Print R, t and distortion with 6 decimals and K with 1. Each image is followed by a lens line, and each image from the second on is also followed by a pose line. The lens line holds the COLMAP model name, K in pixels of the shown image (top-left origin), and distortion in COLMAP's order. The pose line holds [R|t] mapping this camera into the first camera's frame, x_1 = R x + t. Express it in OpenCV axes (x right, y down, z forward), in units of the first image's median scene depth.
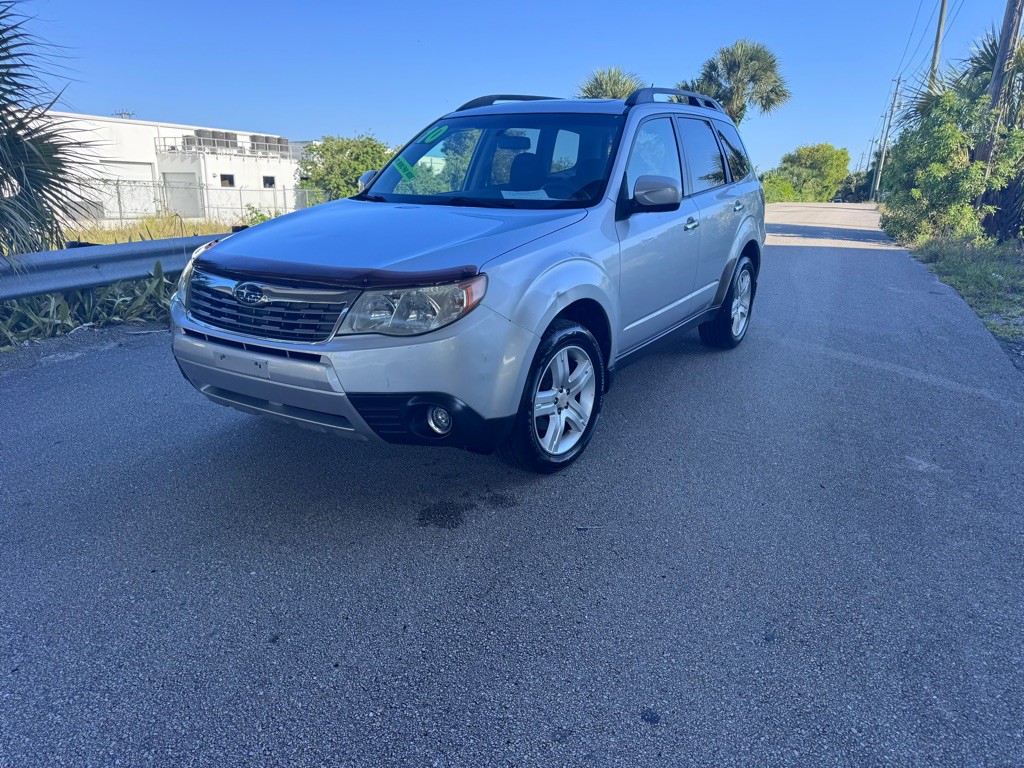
lens RADIAL K [[724.0, 0, 514.9], [0, 724.0, 383.9], [0, 0, 1]] dist [0.039706, -0.049139]
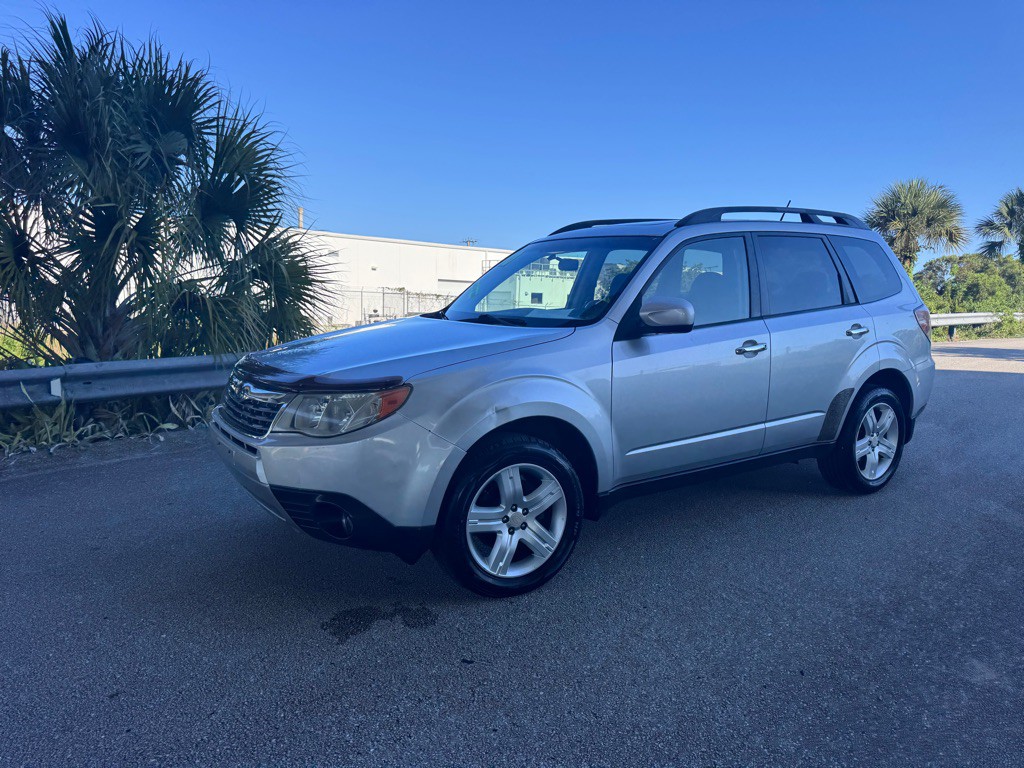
lens RADIAL K [[727.6, 0, 515.9], [0, 727.6, 371.1], [0, 0, 1]] dist [0.054872, -0.062859]
pose [[0.913520, 0.044605, -0.404342, 0.261979], [-0.113553, 0.982421, -0.148172, -0.016414], [0.390624, 0.181272, 0.902526, 0.049706]]
